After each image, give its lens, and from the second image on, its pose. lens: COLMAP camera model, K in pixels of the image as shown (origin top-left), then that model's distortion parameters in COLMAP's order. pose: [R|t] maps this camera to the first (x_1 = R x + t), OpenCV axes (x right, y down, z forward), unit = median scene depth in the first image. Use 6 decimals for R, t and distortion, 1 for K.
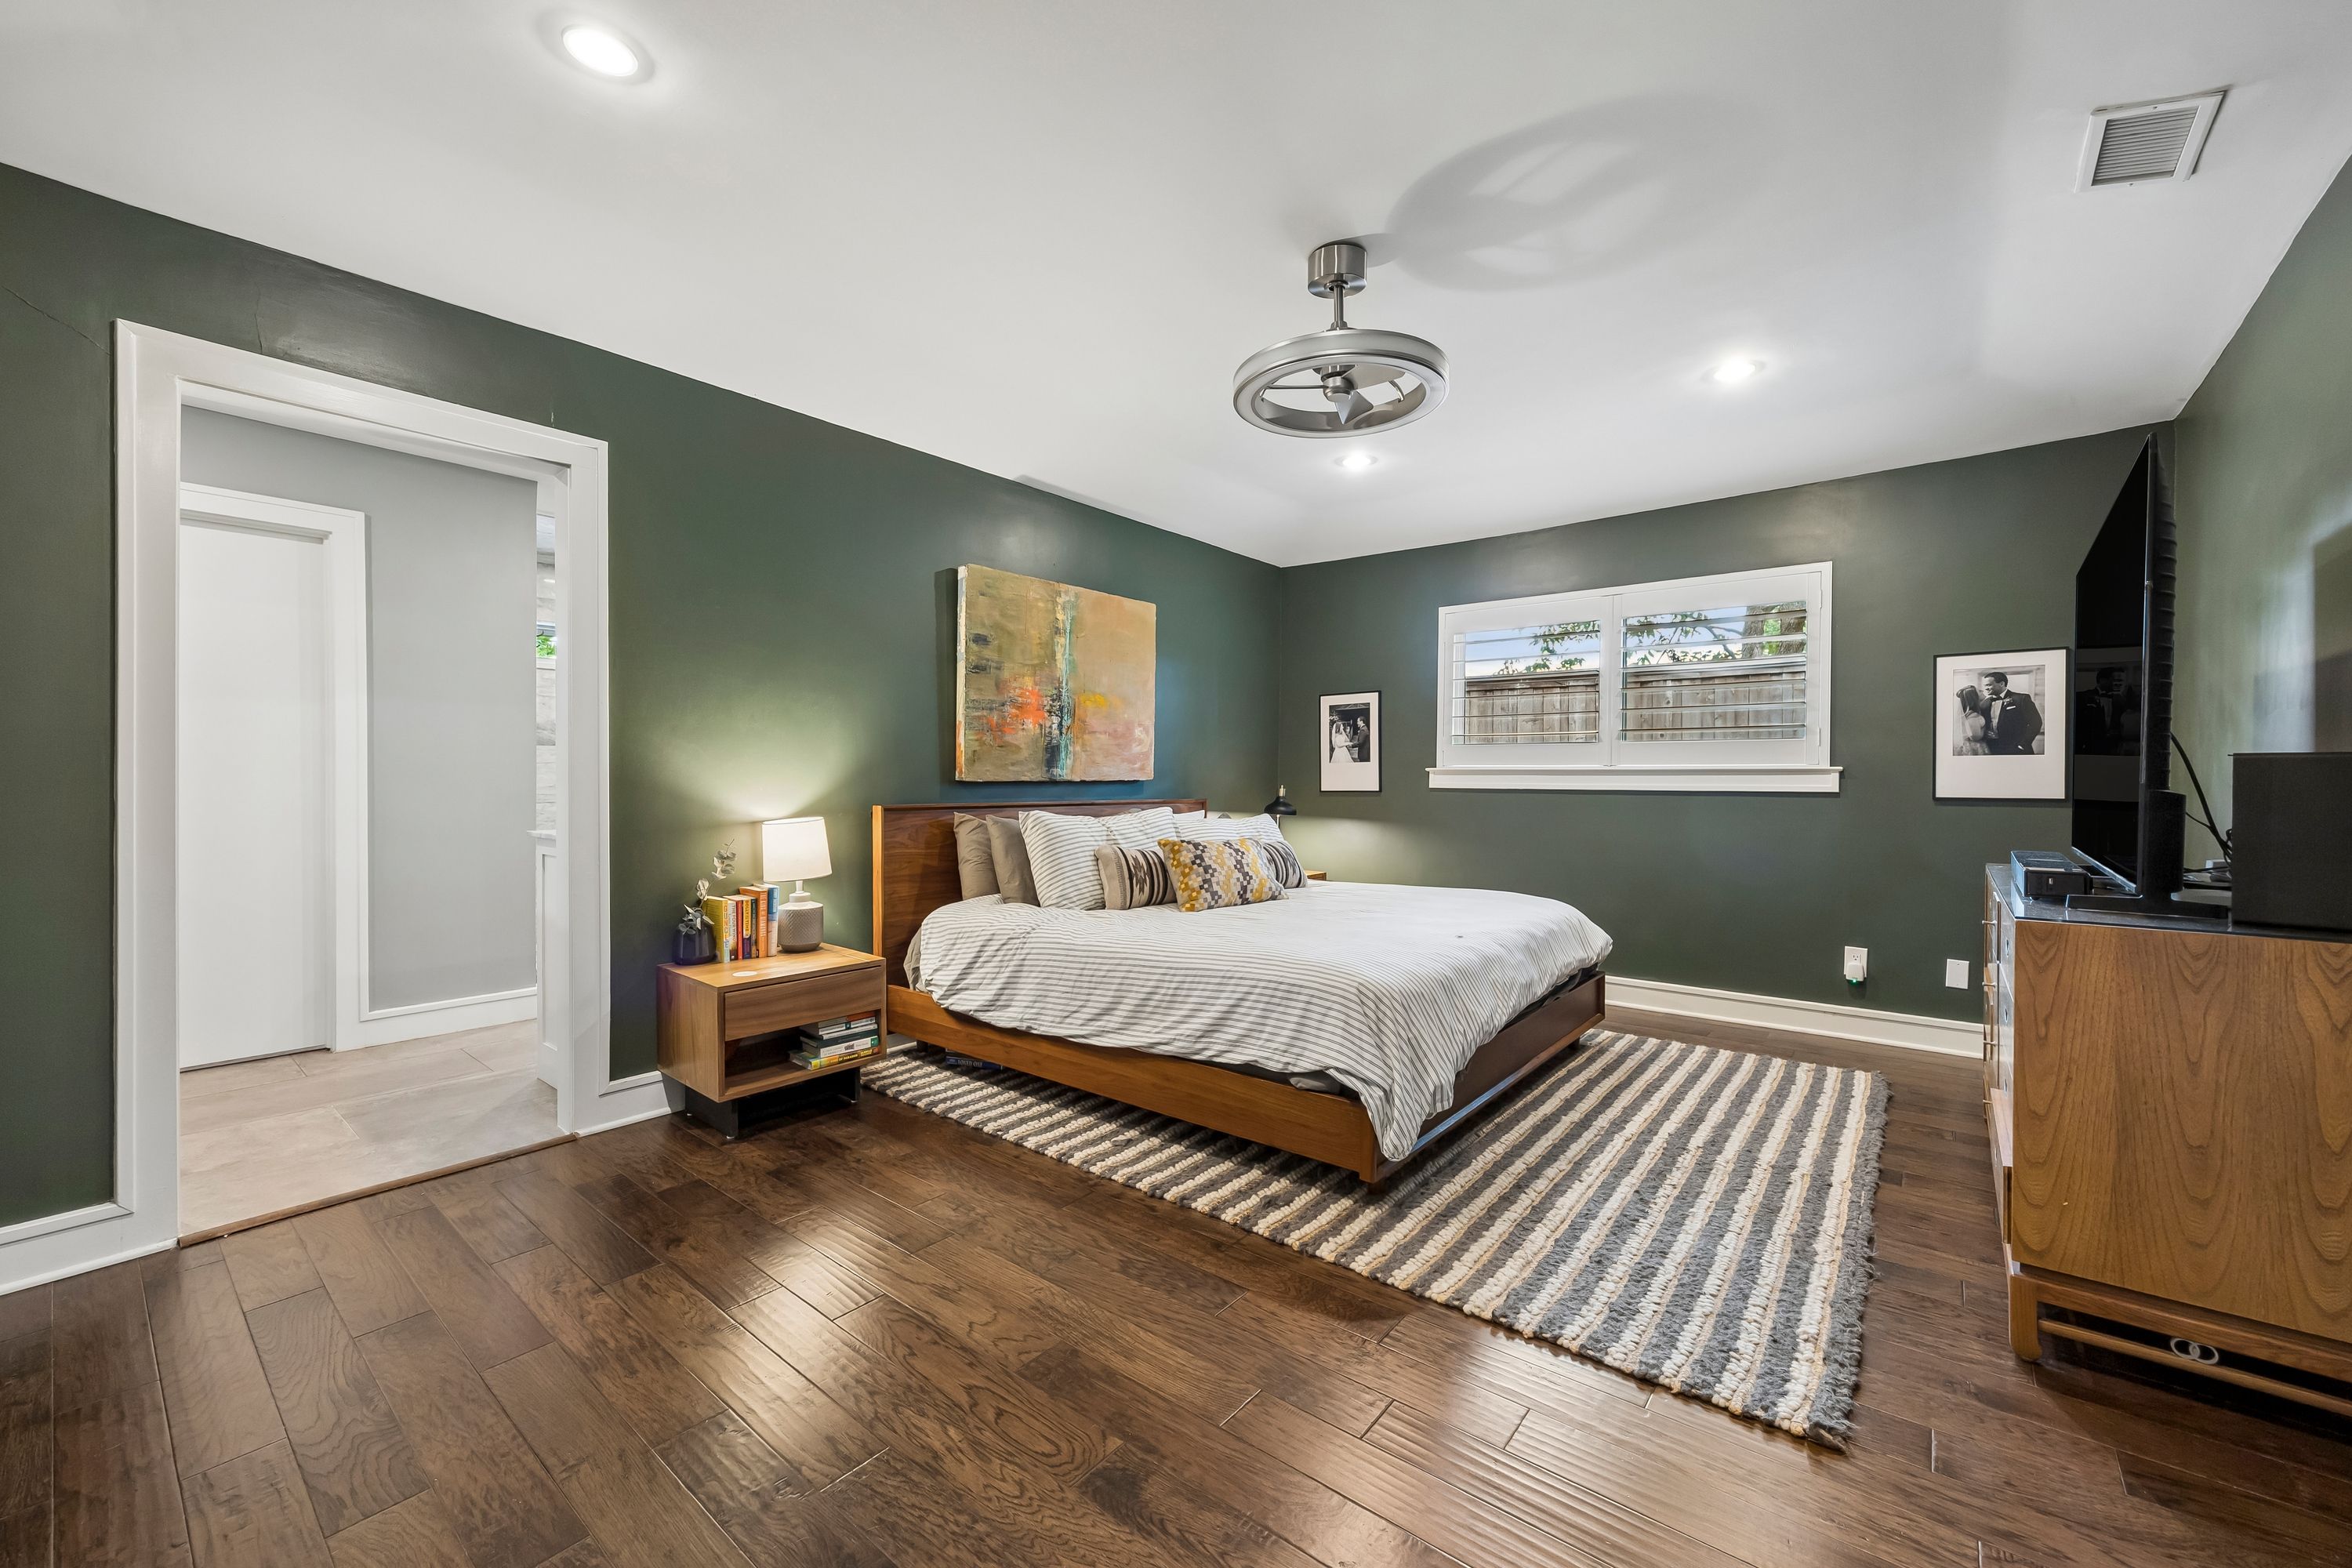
lens RADIAL K [[942.8, 0, 1173.2], [0, 942.8, 802.3], [0, 0, 1]] dist [0.007428, -0.000544]
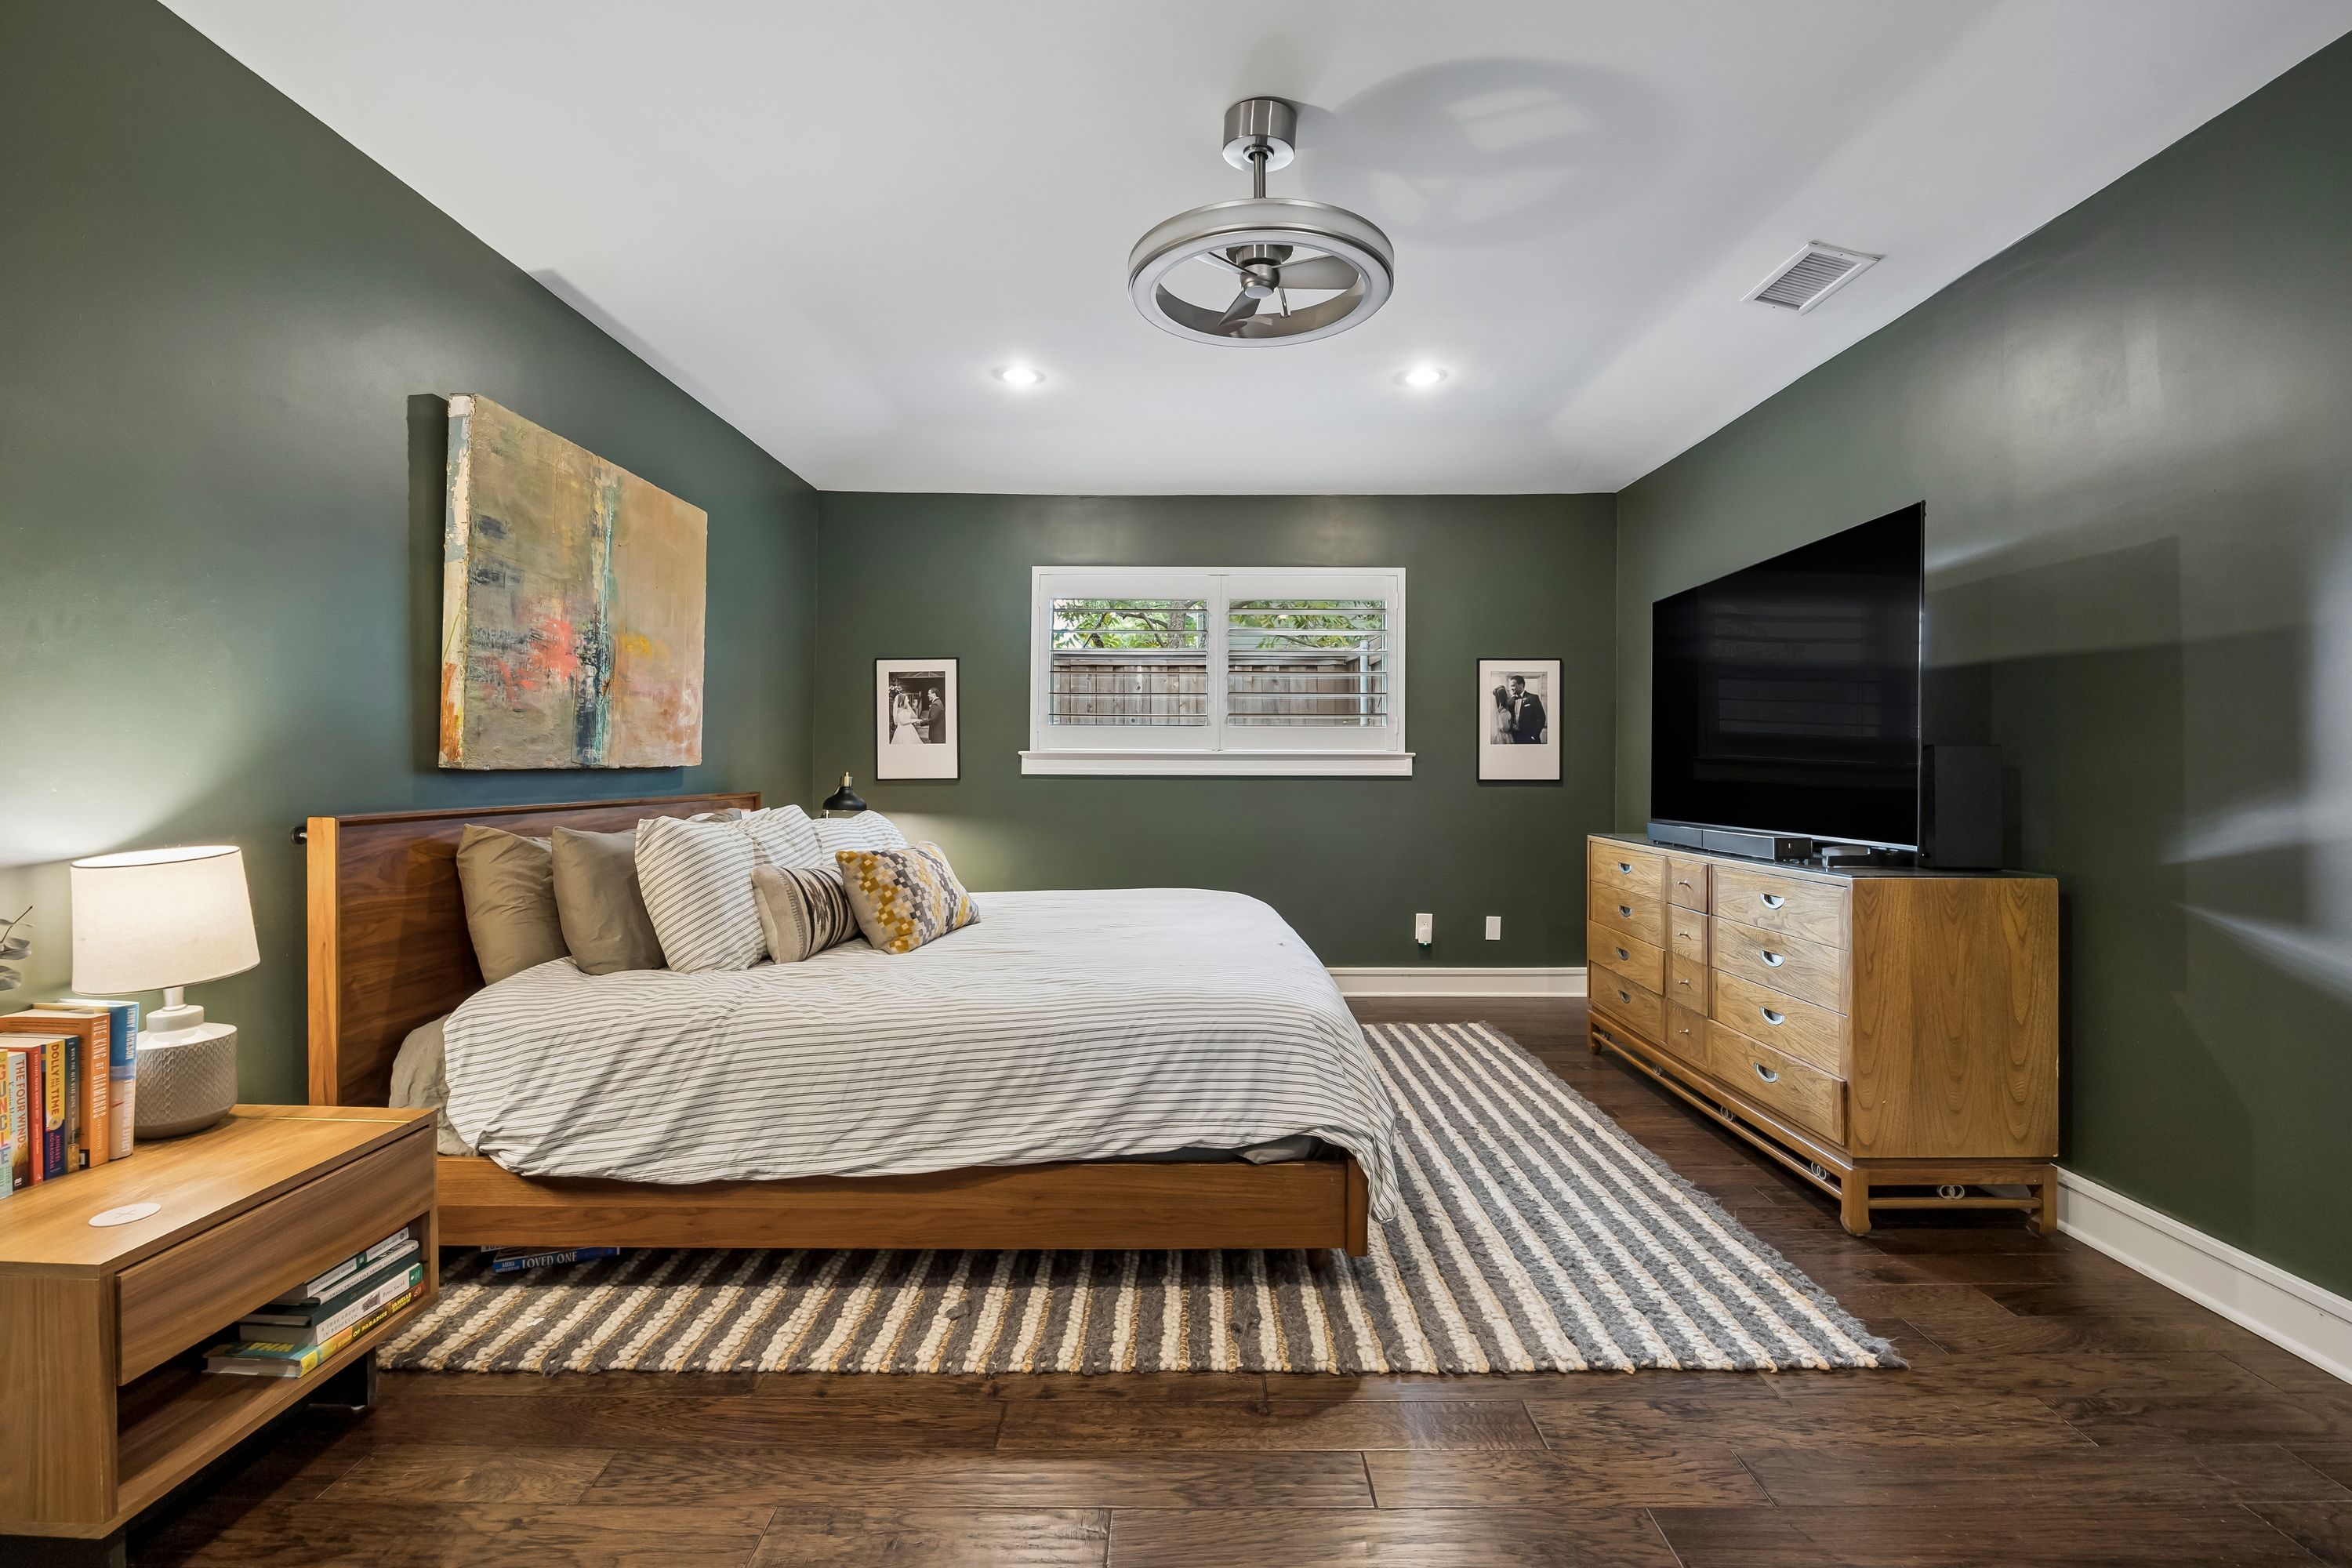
lens RADIAL K [[1036.4, 0, 1192.5], [0, 1036.4, 773.7], [0, 0, 1]] dist [-0.006771, 0.001562]
pose [[0.769927, -0.007541, 0.638088, -0.336178], [0.017710, 0.999798, -0.009554, -0.007173], [-0.637886, 0.018657, 0.769905, 0.281247]]
